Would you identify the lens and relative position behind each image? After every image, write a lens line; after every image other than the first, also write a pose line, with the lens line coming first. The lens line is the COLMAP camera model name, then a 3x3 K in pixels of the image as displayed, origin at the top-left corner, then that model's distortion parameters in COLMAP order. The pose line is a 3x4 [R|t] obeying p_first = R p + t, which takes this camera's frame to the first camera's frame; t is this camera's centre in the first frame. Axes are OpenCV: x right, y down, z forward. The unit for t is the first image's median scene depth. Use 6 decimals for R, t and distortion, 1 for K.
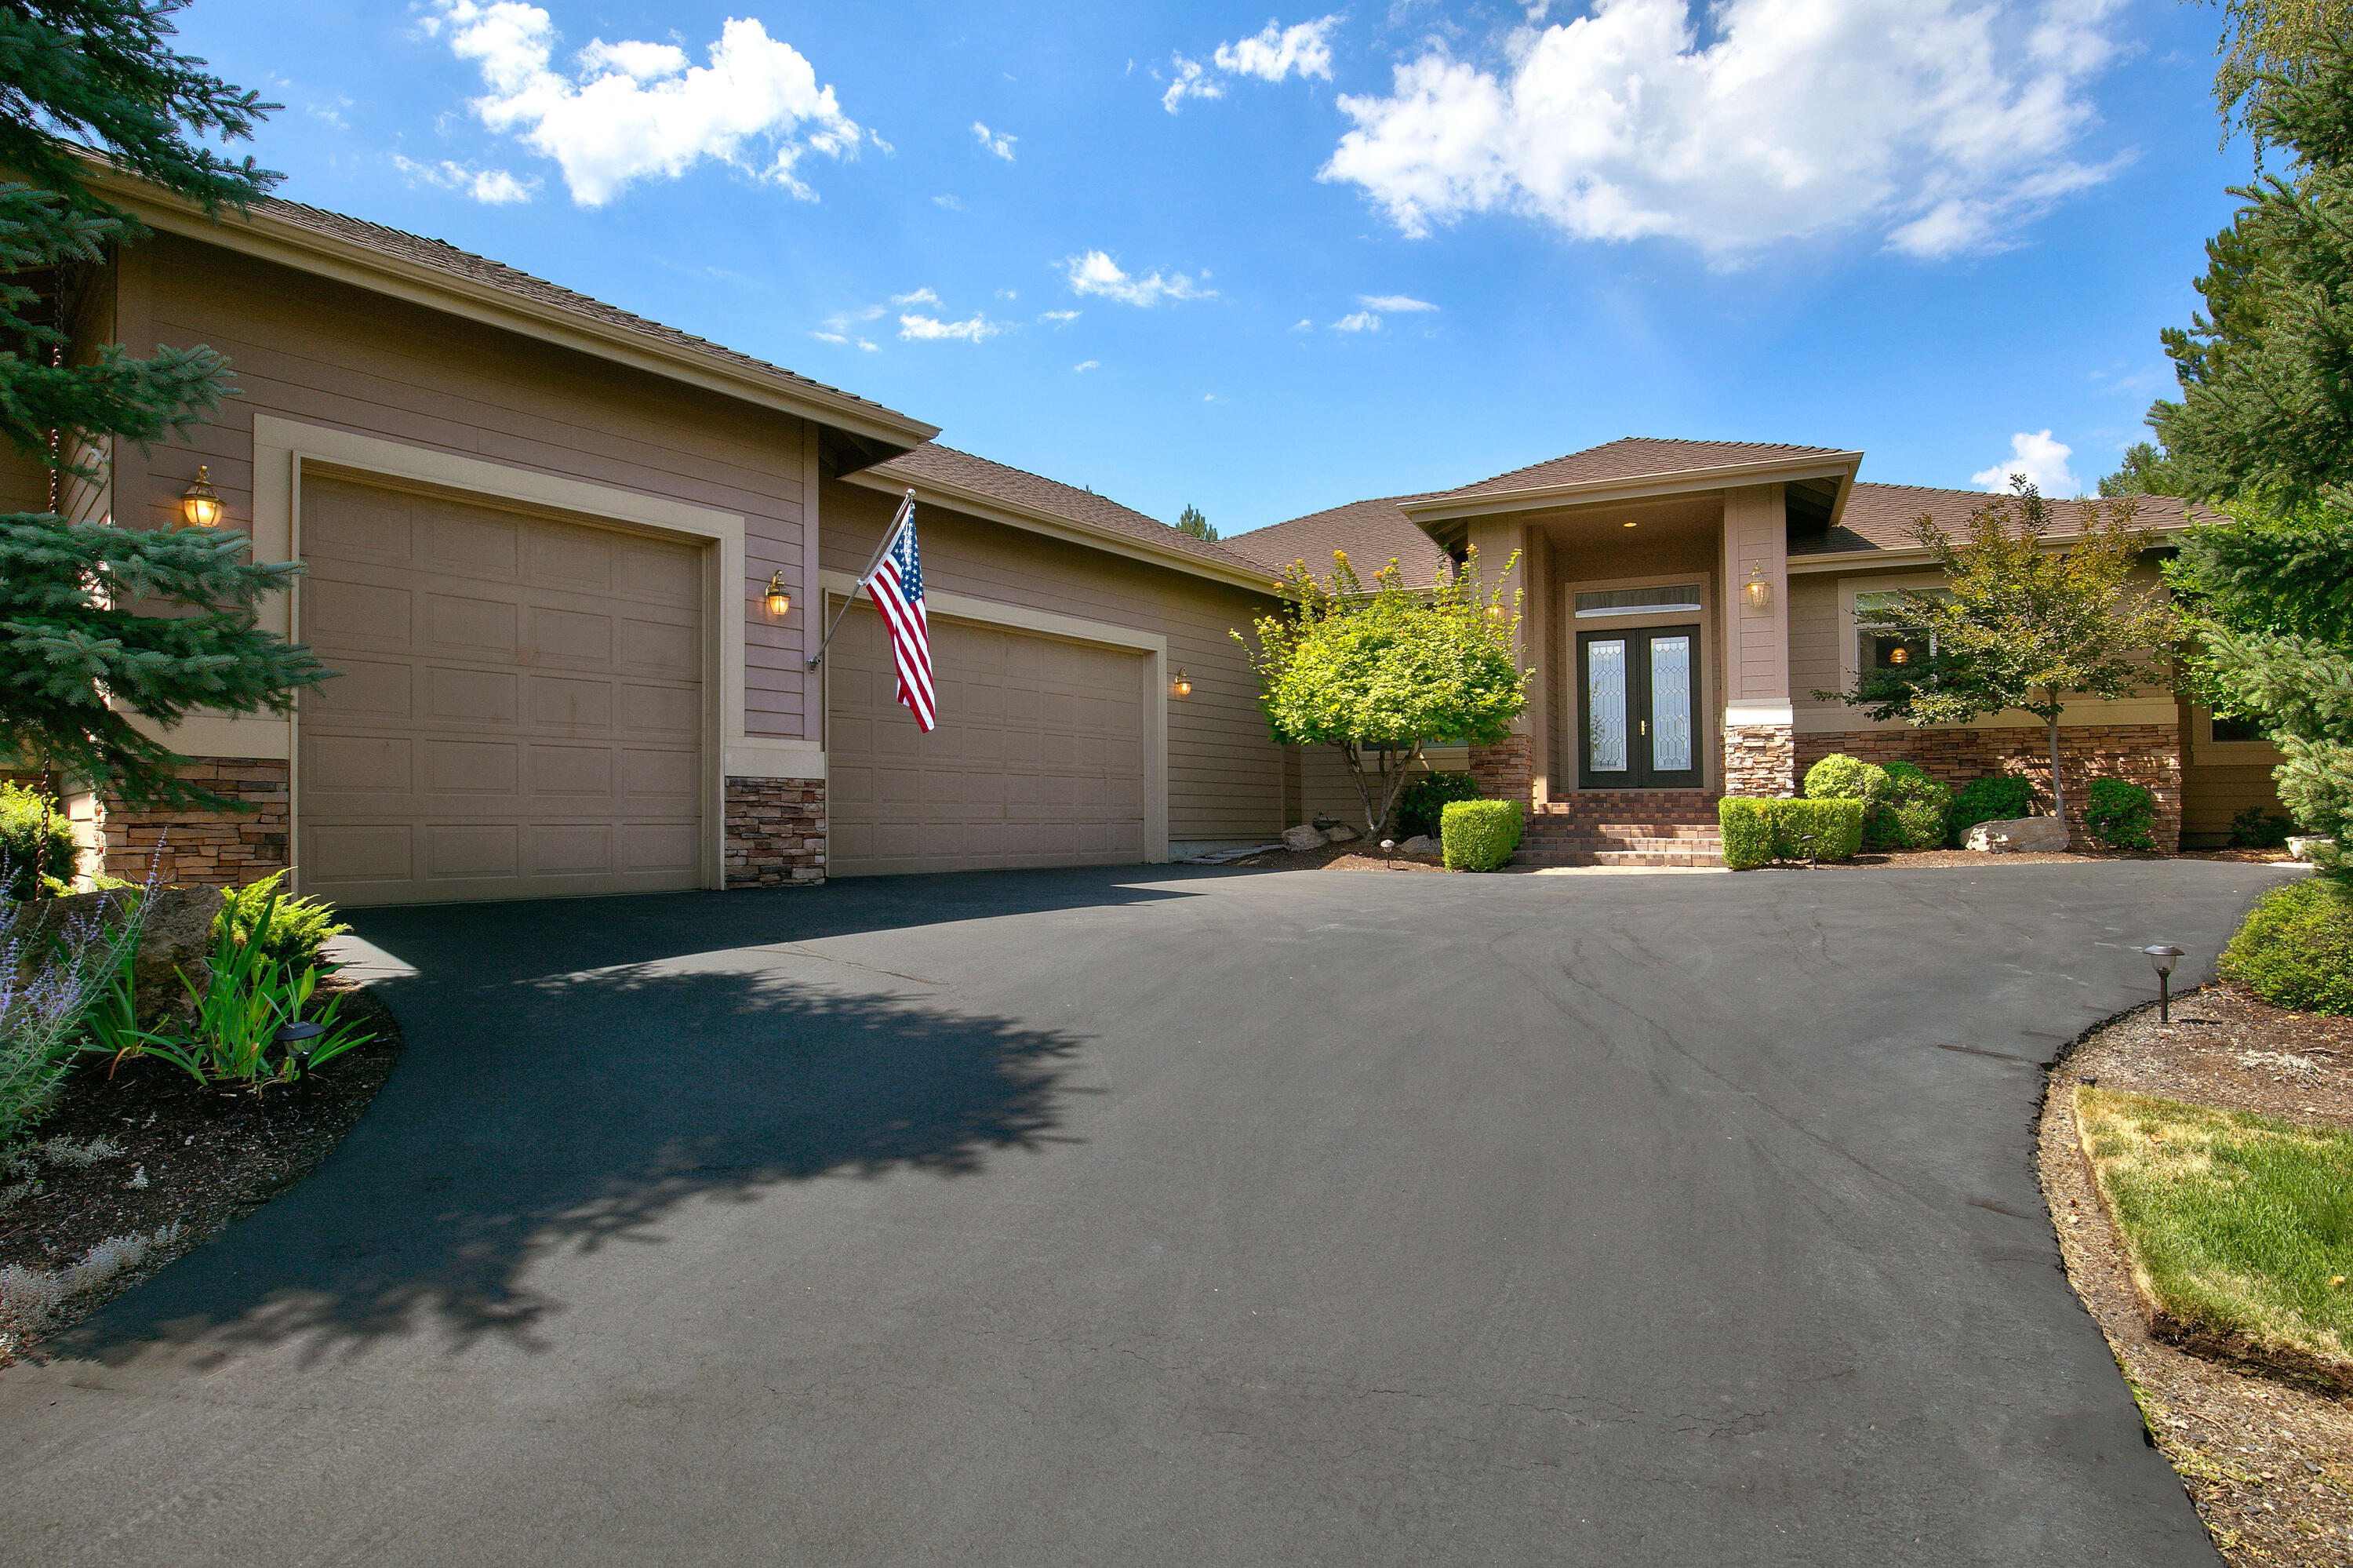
lens RADIAL K [[1071.9, 0, 1162.6], [0, 1071.9, 800.7], [0, 0, 1]] dist [-0.029195, -0.000815]
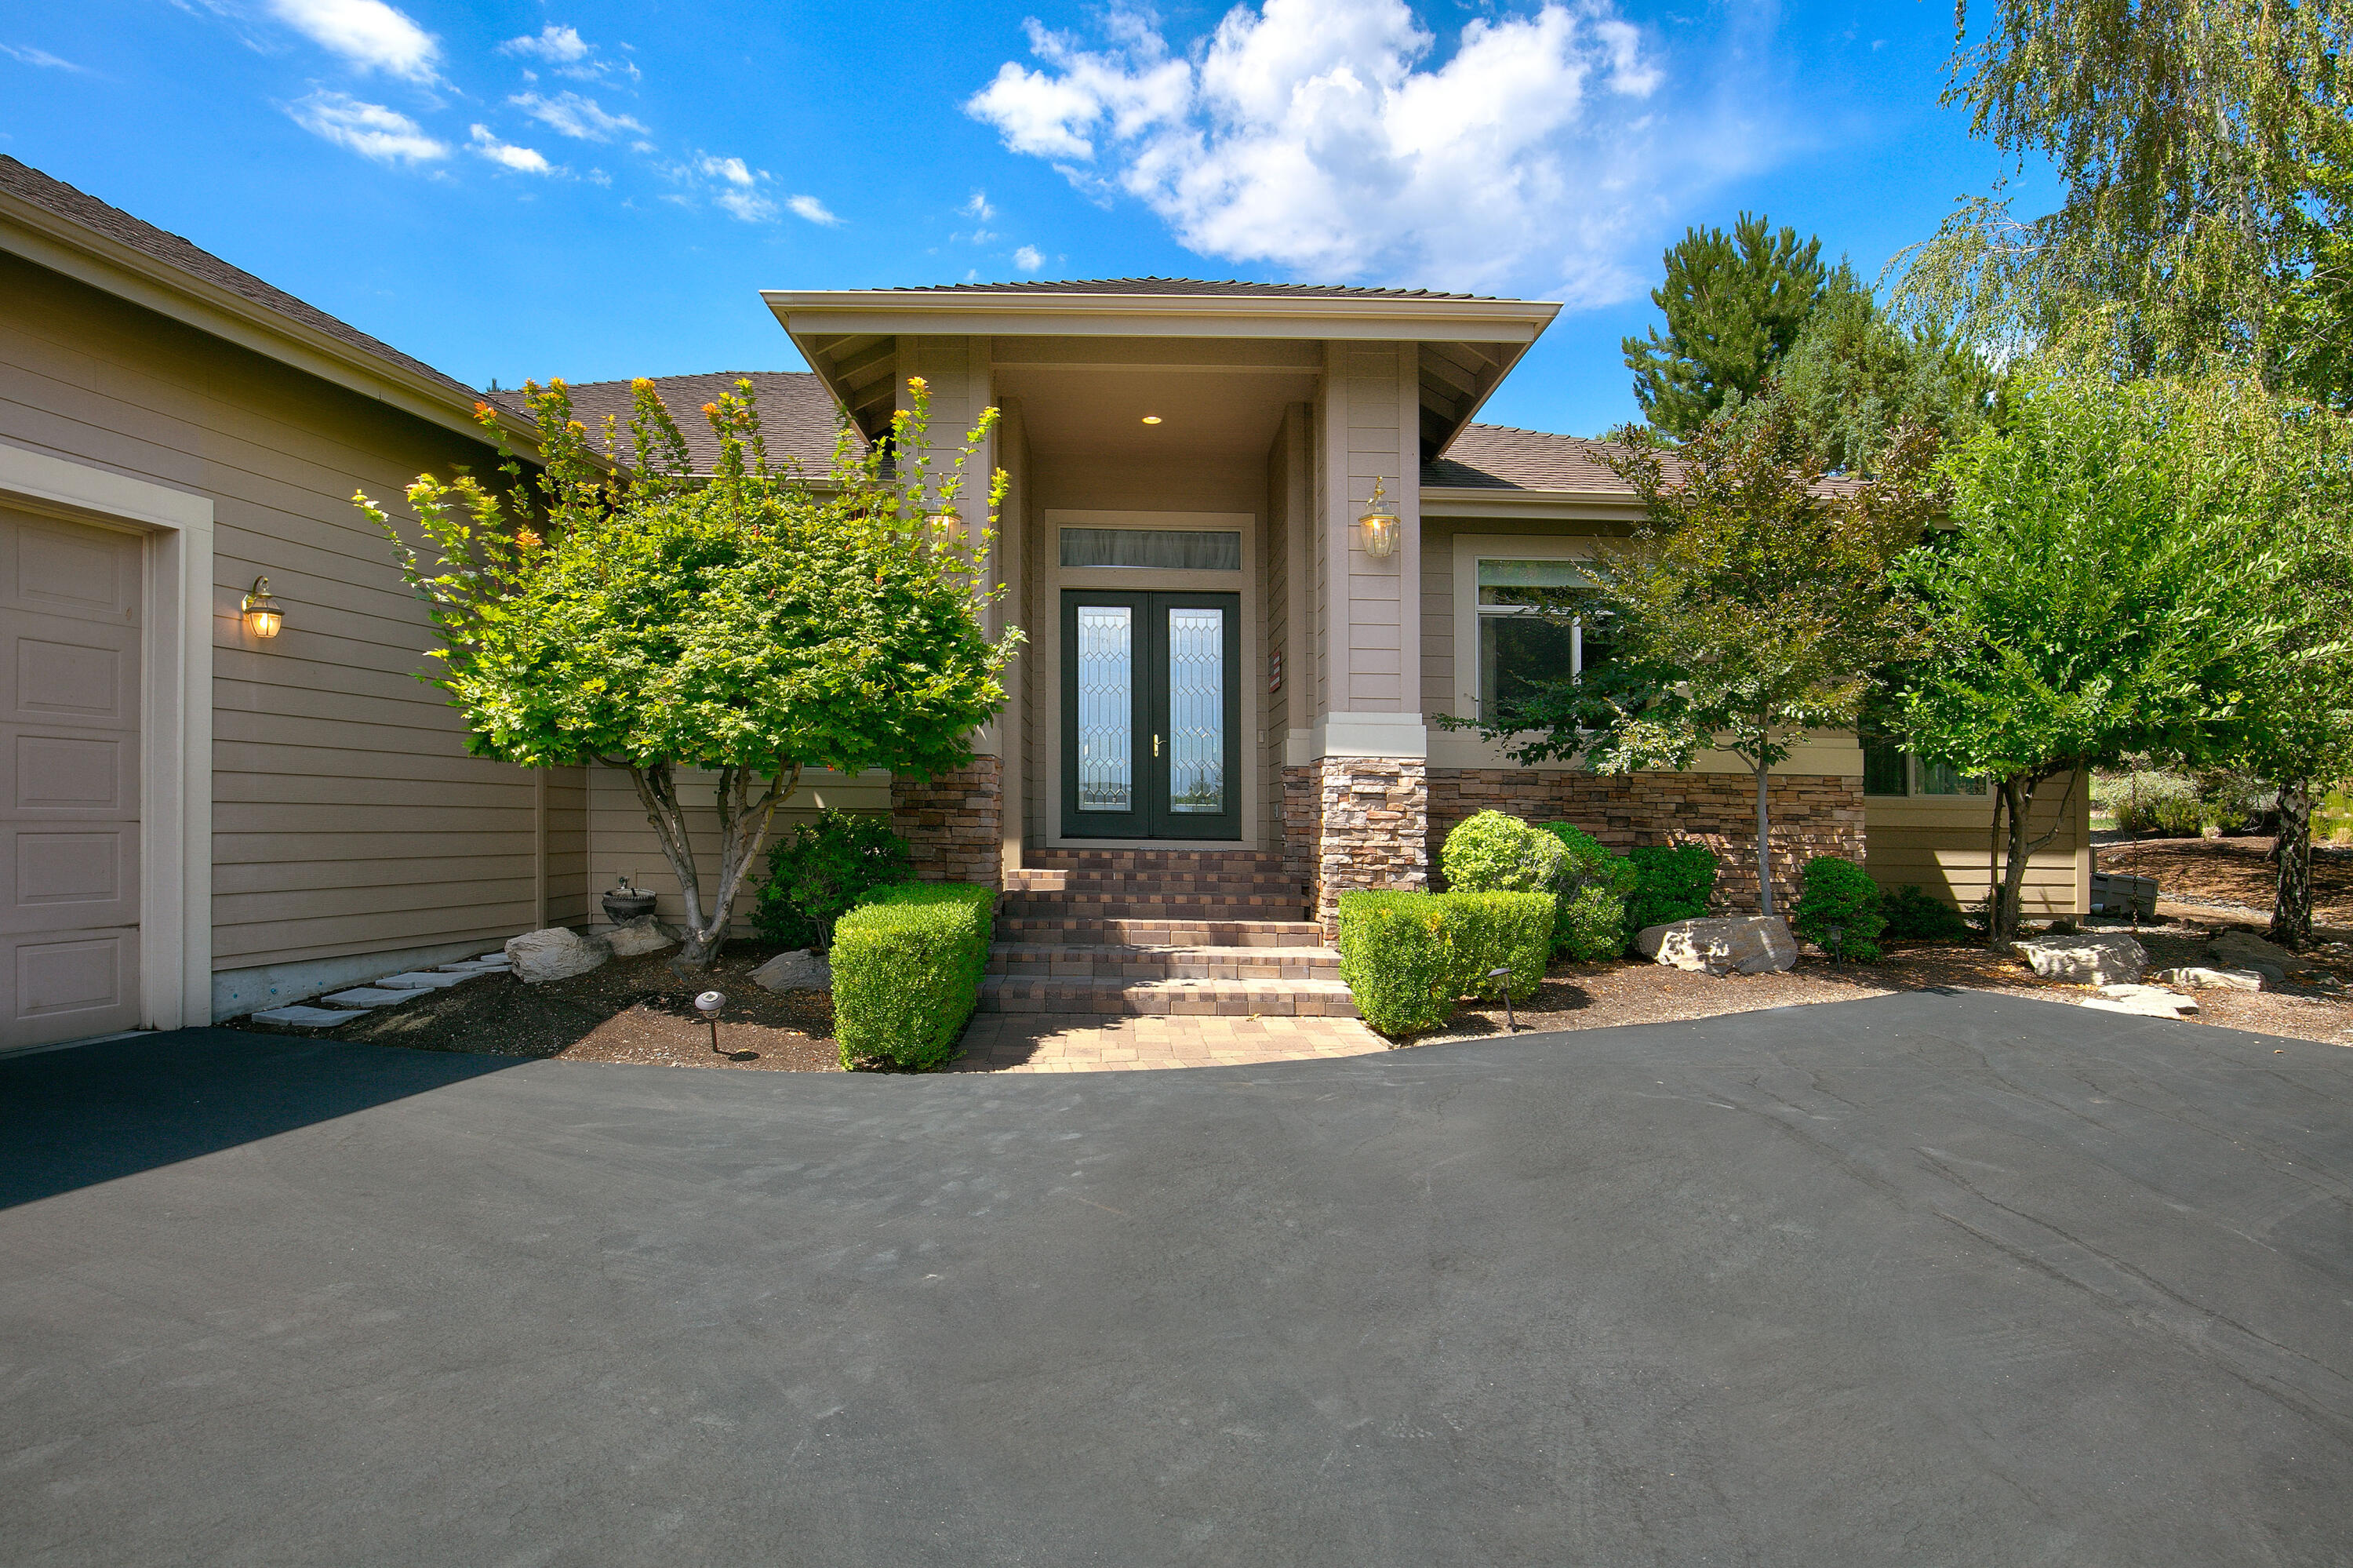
lens RADIAL K [[1170.2, 0, 1139.8], [0, 1170.2, 832.6], [0, 0, 1]] dist [-0.024568, -0.000284]
pose [[0.881207, 0.001479, 0.472729, 0.133066], [-0.016182, 0.999503, 0.027036, -0.043547], [-0.472454, -0.031473, 0.880793, 0.474397]]
